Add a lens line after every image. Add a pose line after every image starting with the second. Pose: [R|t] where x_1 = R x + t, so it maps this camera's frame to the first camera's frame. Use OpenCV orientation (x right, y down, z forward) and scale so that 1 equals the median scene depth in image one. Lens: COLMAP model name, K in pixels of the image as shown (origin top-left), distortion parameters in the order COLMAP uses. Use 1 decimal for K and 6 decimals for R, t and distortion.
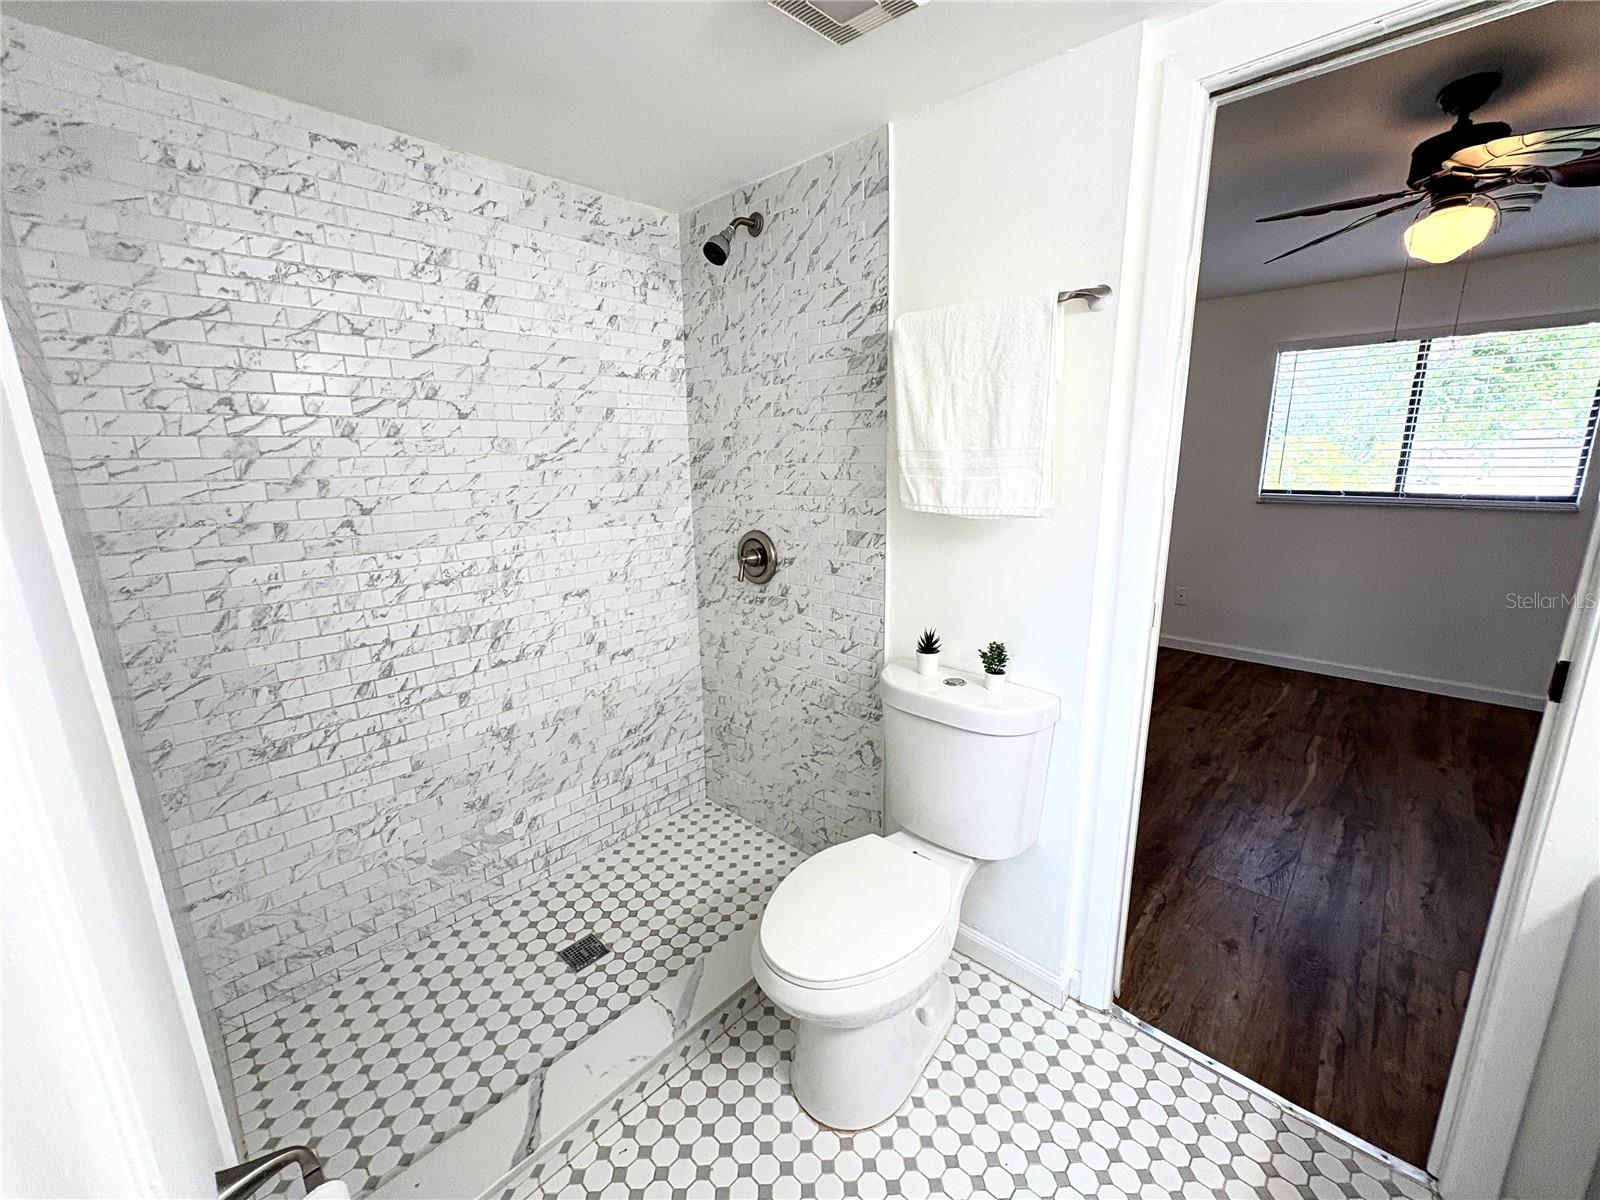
lens RADIAL K [[638.1, 0, 798.8], [0, 638.1, 597.2], [0, 0, 1]] dist [-0.000134, 0.000116]
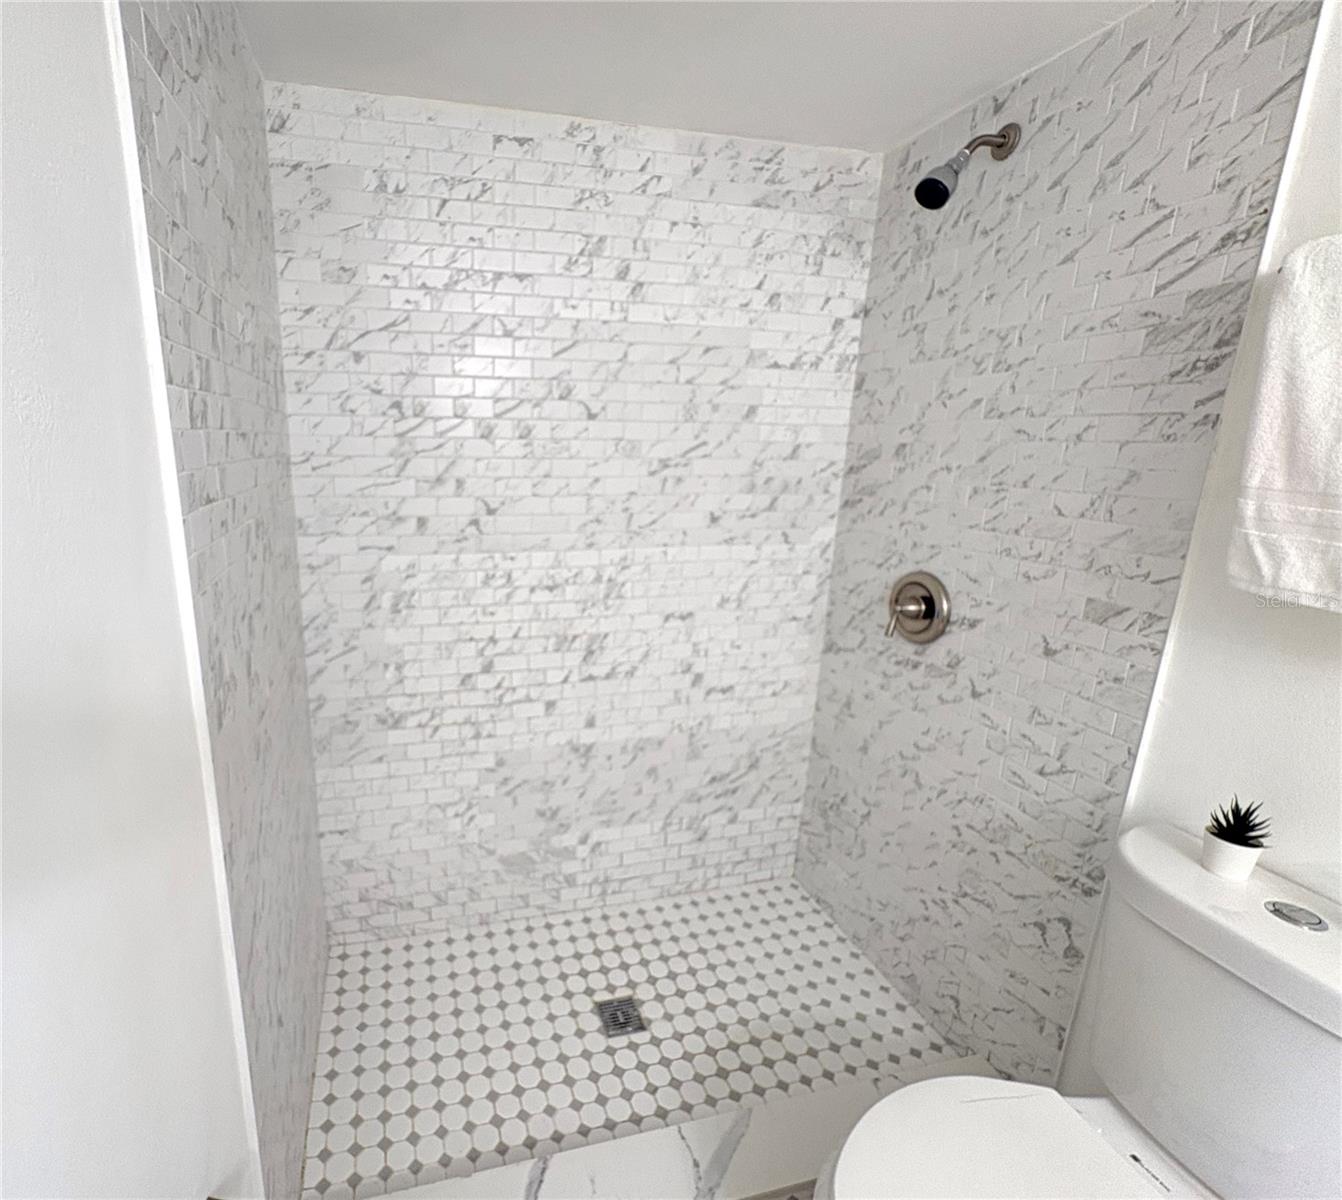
lens RADIAL K [[650.6, 0, 542.4], [0, 650.6, 597.8], [0, 0, 1]] dist [-0.000786, -0.000046]
pose [[0.831487, 0.157395, -0.532782, -0.033630], [-0.149328, 0.987053, 0.058546, -0.062816], [0.535099, 0.030879, 0.844225, 0.153880]]
